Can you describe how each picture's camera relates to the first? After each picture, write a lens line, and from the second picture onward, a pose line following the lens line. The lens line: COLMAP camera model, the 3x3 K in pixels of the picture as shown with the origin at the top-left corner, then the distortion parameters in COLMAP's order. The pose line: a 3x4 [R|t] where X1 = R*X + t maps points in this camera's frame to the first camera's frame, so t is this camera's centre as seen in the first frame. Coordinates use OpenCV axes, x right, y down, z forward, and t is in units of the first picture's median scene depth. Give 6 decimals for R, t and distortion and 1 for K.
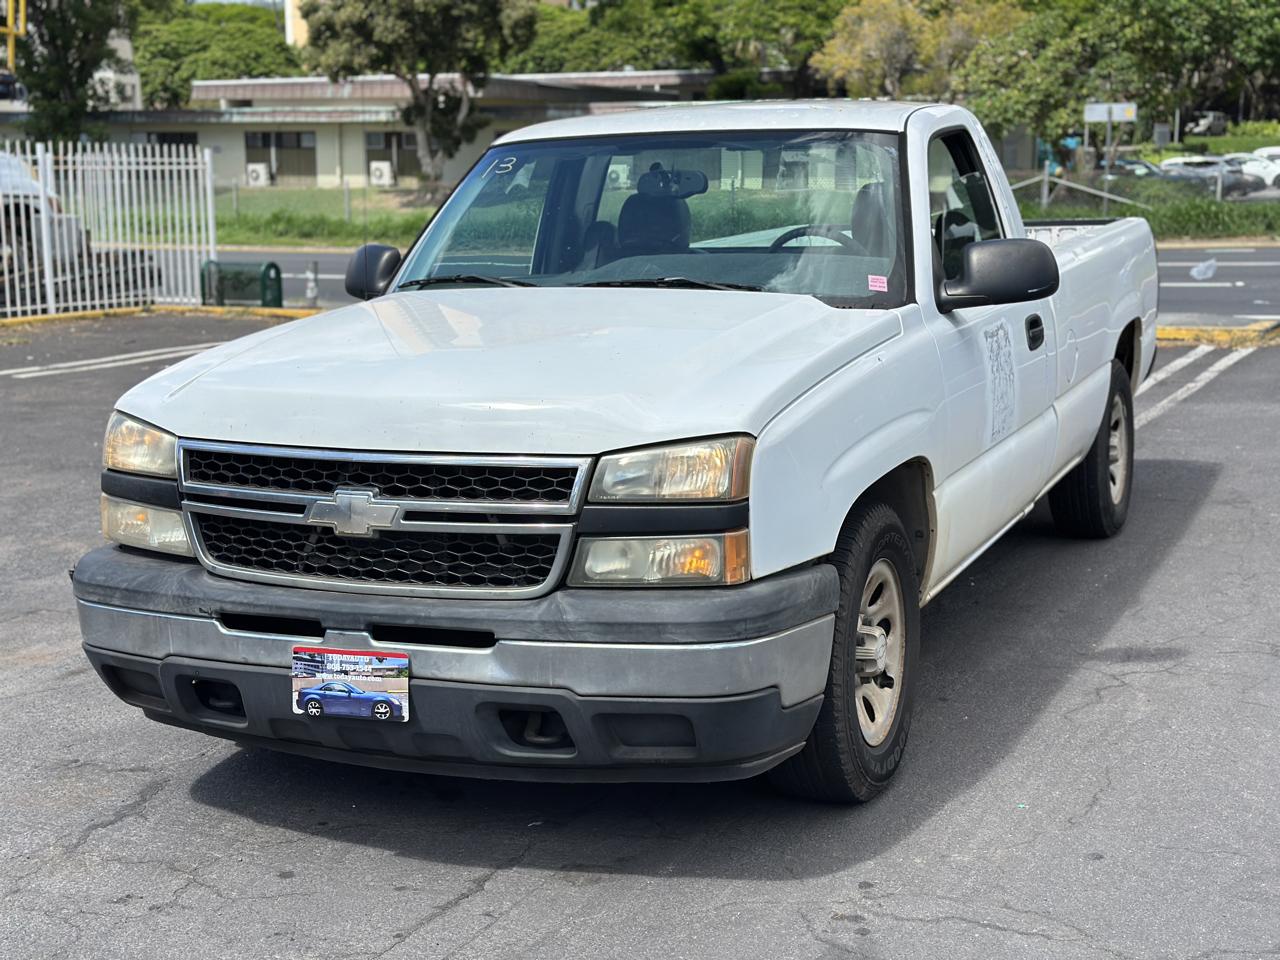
lens RADIAL K [[1778.4, 0, 649.4], [0, 1778.4, 460.5], [0, 0, 1]] dist [0.118469, 0.000000]
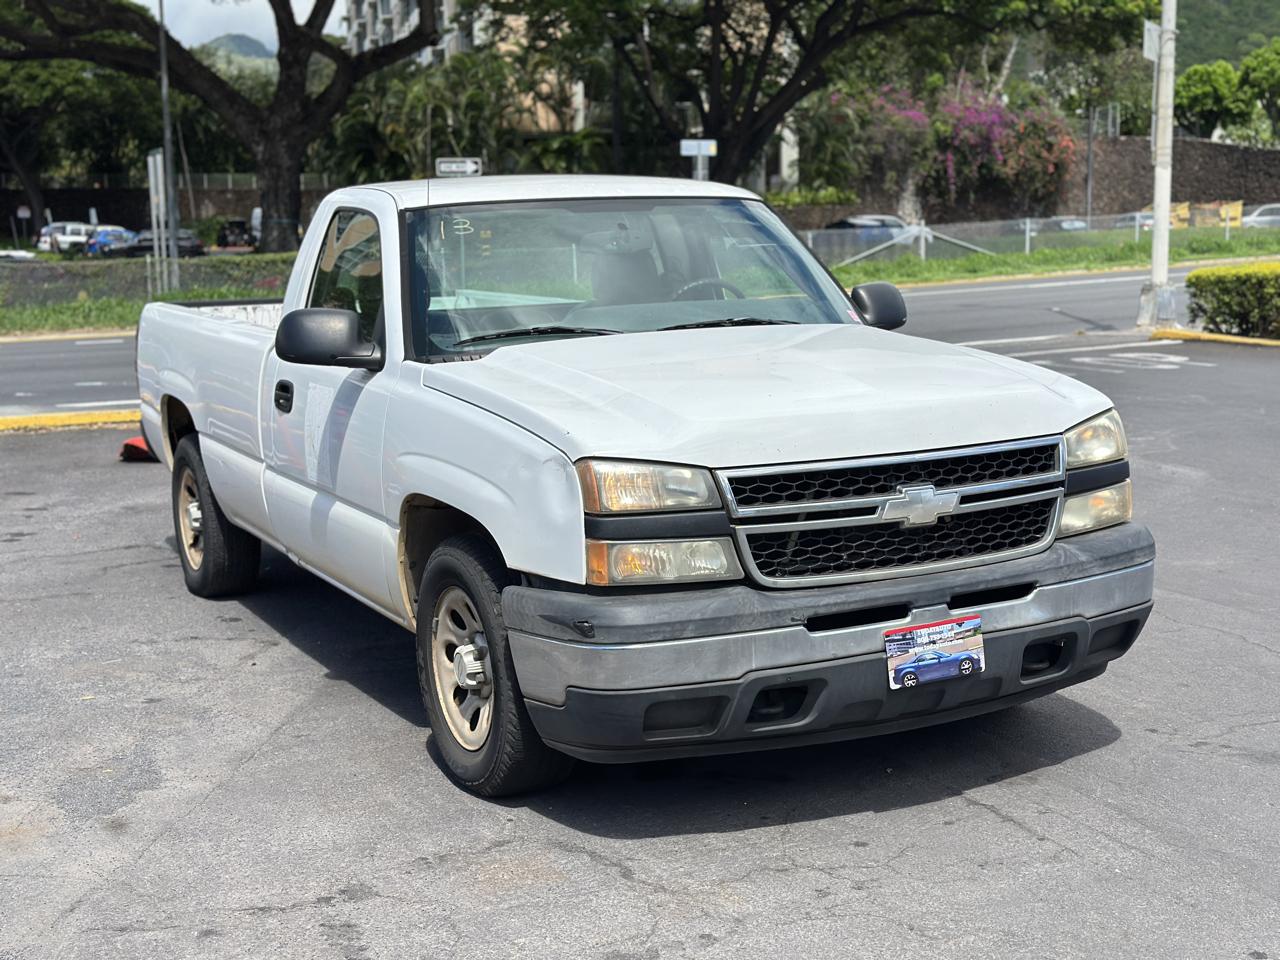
lens RADIAL K [[1778.4, 0, 633.9], [0, 1778.4, 478.4], [0, 0, 1]] dist [0.118469, 0.000000]
pose [[0.639854, -0.101069, 0.761822, -1.137286], [0.139673, 0.990098, 0.014042, -0.029769], [-0.755697, 0.097421, 0.647635, 0.373640]]
